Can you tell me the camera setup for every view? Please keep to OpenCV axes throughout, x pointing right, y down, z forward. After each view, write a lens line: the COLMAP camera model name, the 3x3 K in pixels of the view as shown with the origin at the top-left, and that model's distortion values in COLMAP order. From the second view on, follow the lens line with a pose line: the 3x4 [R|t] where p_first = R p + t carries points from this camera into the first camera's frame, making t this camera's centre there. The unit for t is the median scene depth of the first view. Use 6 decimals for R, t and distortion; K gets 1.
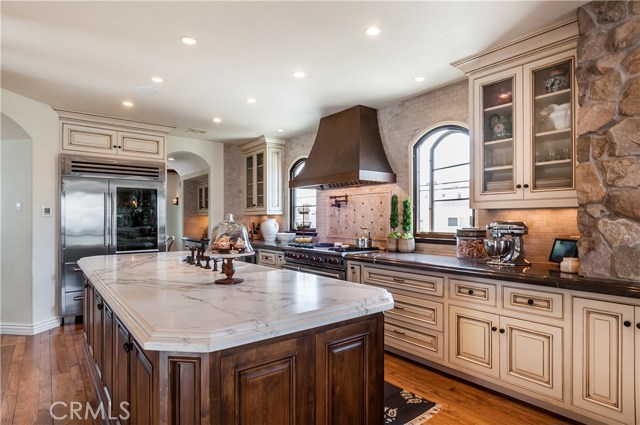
lens RADIAL K [[355.7, 0, 323.0], [0, 355.7, 218.2], [0, 0, 1]] dist [-0.007531, -0.002010]
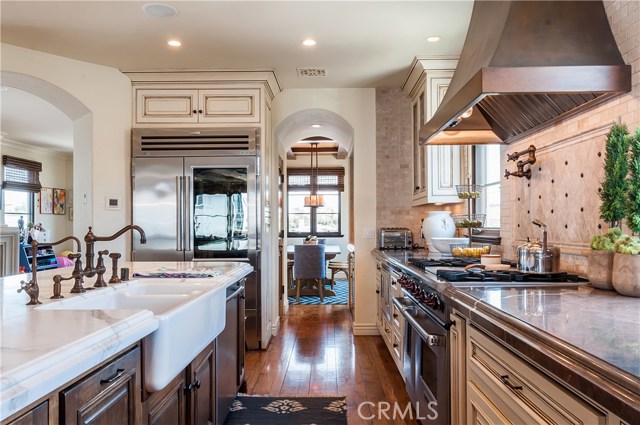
lens RADIAL K [[500.9, 0, 320.0], [0, 500.9, 219.6], [0, 0, 1]] dist [-0.003685, -0.000136]
pose [[0.770483, -0.008486, -0.637404, 0.264078], [0.003986, 0.999956, -0.008494, 0.026982], [0.637448, 0.004004, 0.770483, 0.405151]]
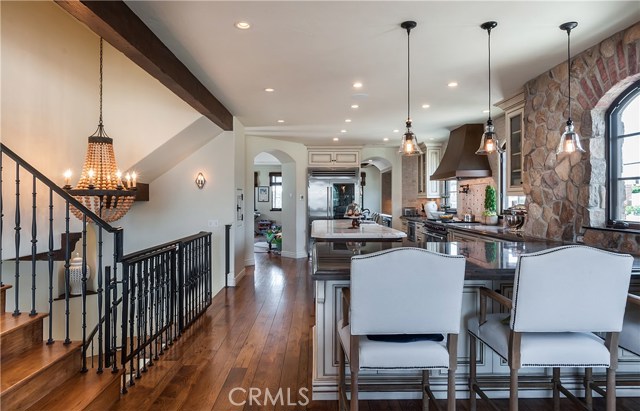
lens RADIAL K [[385.5, 0, 317.6], [0, 385.5, 196.3], [0, 0, 1]] dist [0.001538, 0.000057]
pose [[0.792821, -0.006082, -0.609424, 0.555088], [0.002530, 0.999974, -0.006689, -0.011287], [0.609449, 0.003762, 0.792816, -0.603682]]
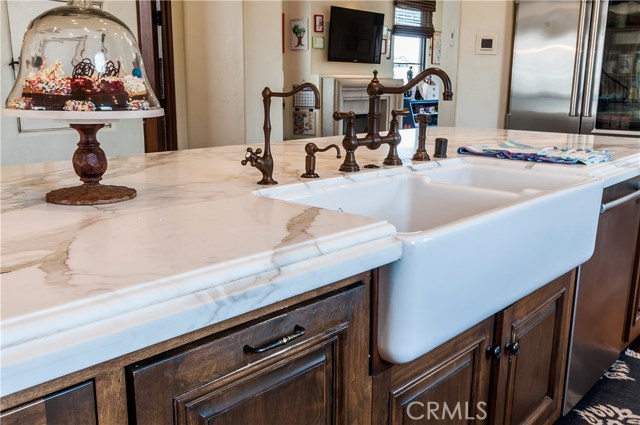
lens RADIAL K [[621.0, 0, 320.0], [0, 621.0, 212.5], [0, 0, 1]] dist [0.005788, 0.000786]
pose [[0.169648, 0.211192, -0.962610, 0.177637], [-0.011140, 0.977117, 0.212412, 0.032704], [0.985442, -0.025312, 0.168118, 0.523552]]
